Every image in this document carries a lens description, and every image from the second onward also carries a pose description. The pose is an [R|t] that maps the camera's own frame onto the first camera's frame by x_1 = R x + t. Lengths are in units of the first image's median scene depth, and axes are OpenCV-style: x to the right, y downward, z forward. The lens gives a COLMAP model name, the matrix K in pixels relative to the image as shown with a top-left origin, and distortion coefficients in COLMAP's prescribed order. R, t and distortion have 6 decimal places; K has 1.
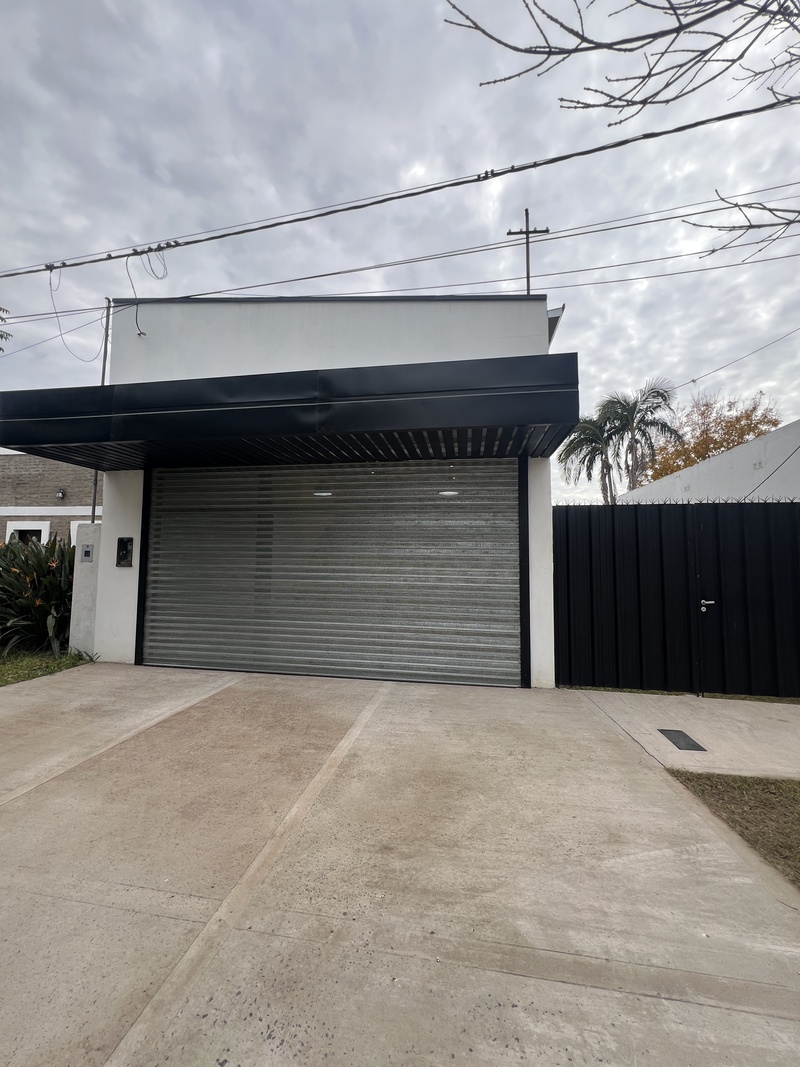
lens RADIAL K [[427.8, 0, 398.1], [0, 427.8, 533.0], [0, 0, 1]] dist [-0.003614, 0.000734]
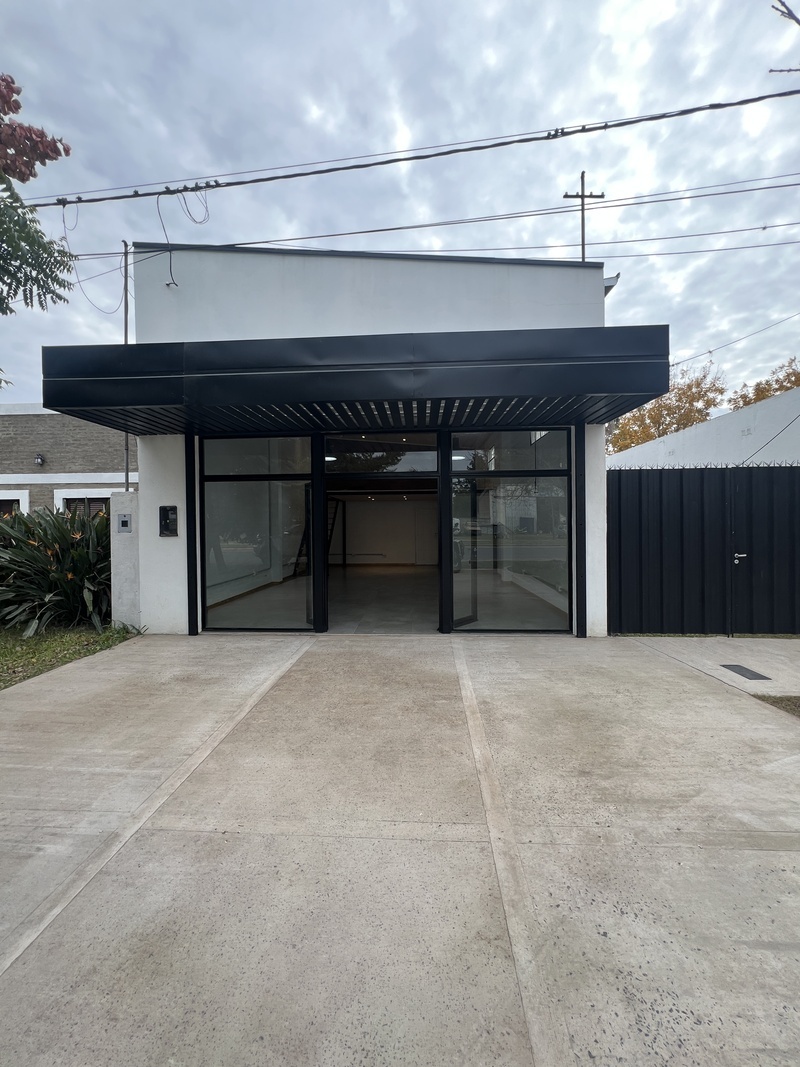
lens RADIAL K [[427.8, 0, 395.3], [0, 427.8, 533.5], [0, 0, 1]] dist [-0.003614, 0.000734]
pose [[0.993645, -0.021728, 0.110440, -0.309835], [0.012494, 0.996419, 0.083624, -0.002158], [-0.111862, -0.081713, 0.990358, -0.013323]]
